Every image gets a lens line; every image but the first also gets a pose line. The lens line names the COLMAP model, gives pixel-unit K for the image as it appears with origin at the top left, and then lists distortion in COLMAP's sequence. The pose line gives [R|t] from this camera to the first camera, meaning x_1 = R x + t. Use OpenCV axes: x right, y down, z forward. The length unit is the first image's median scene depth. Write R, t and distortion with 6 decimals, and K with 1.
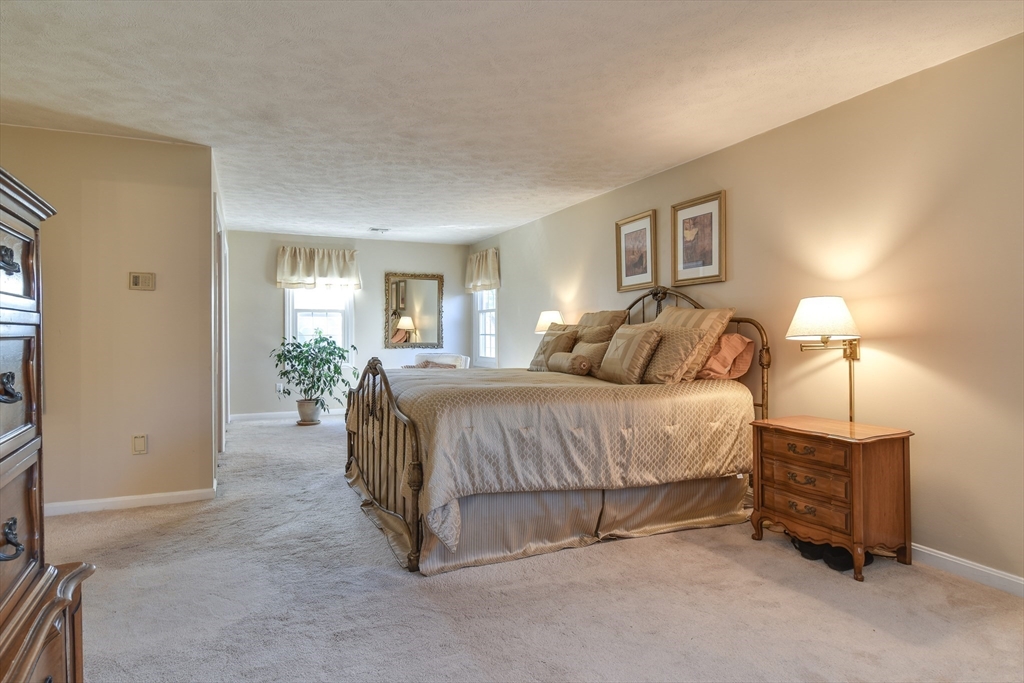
lens RADIAL K [[573.4, 0, 512.0], [0, 573.4, 341.5], [0, 0, 1]] dist [0.002061, 0.000104]
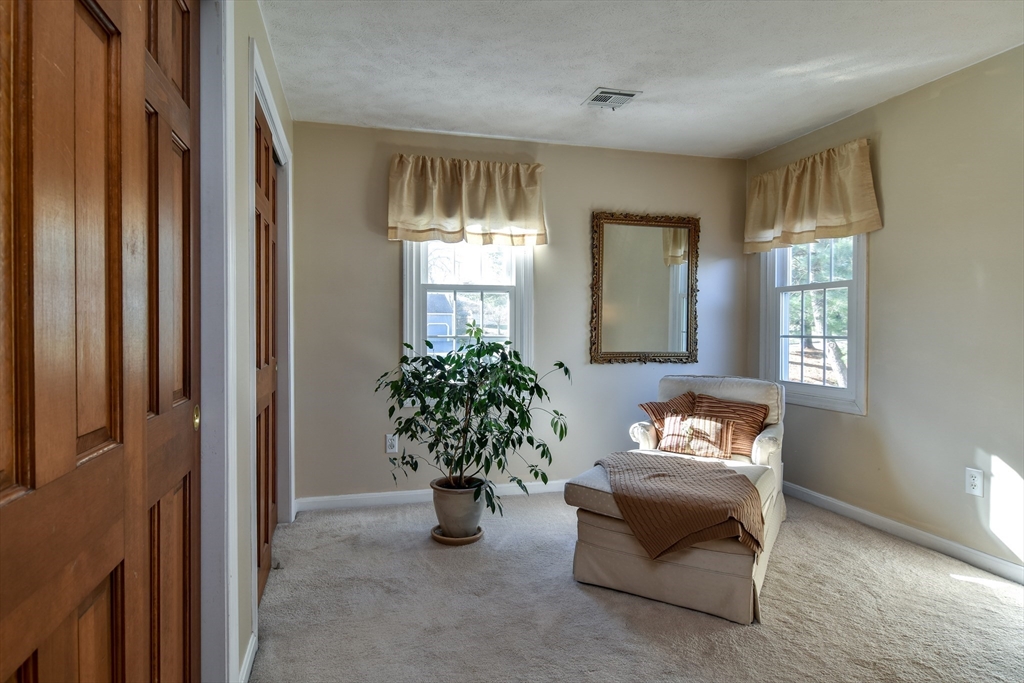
lens RADIAL K [[573.4, 0, 512.0], [0, 573.4, 341.5], [0, 0, 1]] dist [0.002061, 0.000104]
pose [[0.988088, 0.006104, -0.153769, -0.230362], [-0.005003, 0.999959, 0.007548, -0.011348], [0.153809, -0.006689, 0.988078, 0.533975]]
